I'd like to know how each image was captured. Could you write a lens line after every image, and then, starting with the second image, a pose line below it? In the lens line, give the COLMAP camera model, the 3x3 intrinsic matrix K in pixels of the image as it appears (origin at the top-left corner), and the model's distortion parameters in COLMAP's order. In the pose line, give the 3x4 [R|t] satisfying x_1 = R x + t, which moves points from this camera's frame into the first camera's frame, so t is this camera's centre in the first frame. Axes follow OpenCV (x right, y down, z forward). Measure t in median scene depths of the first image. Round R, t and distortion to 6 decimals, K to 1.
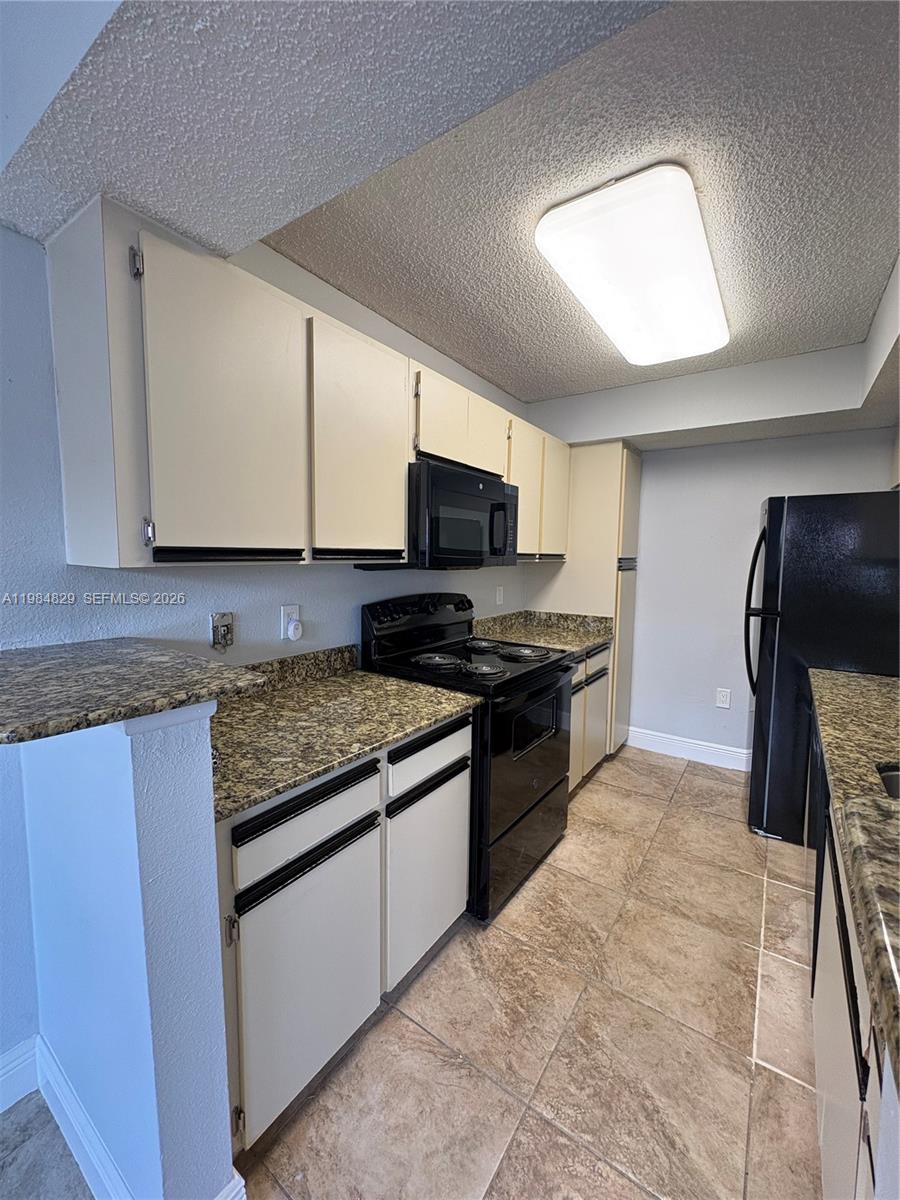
lens RADIAL K [[474.7, 0, 450.0], [0, 474.7, 600.0], [0, 0, 1]] dist [0.000237, 0.000005]
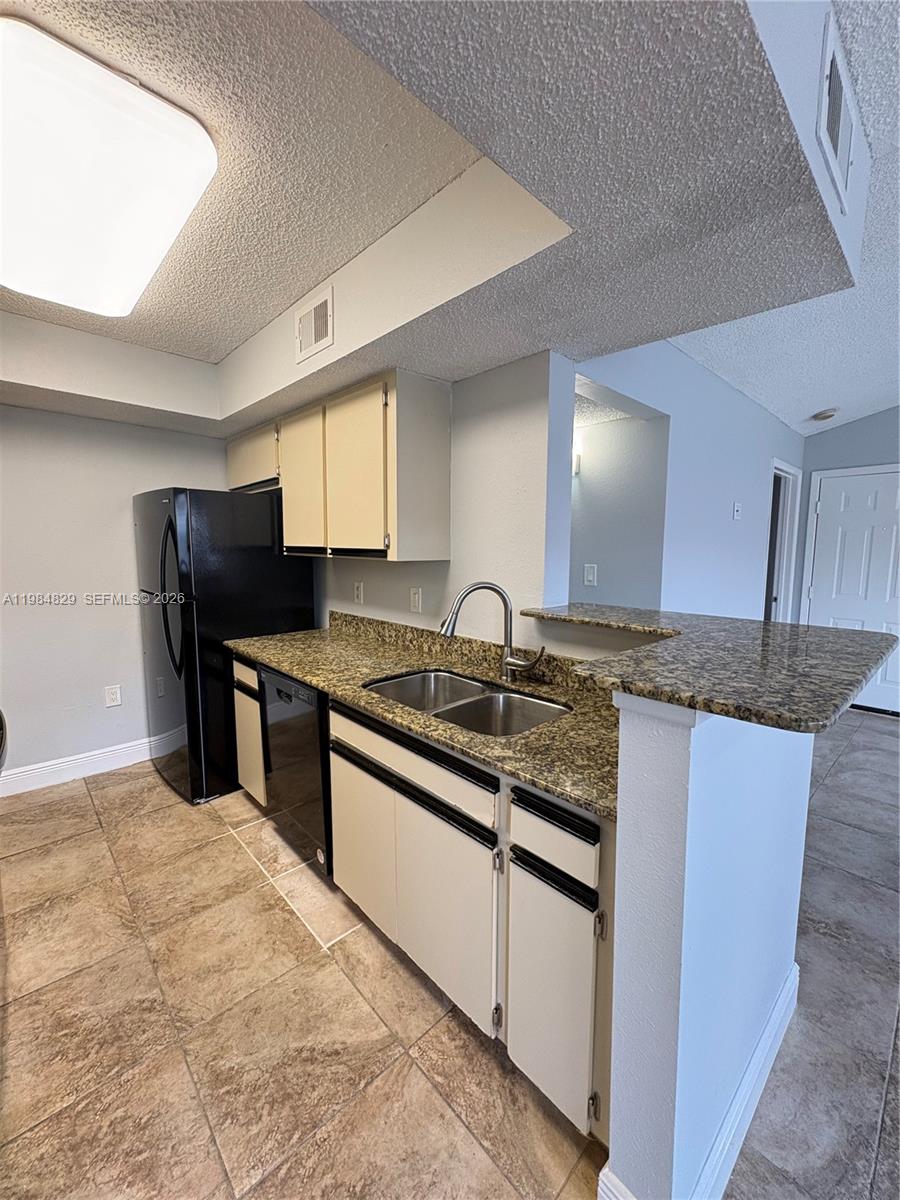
lens RADIAL K [[474.7, 0, 450.0], [0, 474.7, 600.0], [0, 0, 1]] dist [0.000237, 0.000005]
pose [[0.221977, -0.116729, 0.968040, -0.303587], [0.083234, 0.991453, 0.100466, -0.034802], [-0.971493, 0.058273, 0.229795, 0.254456]]
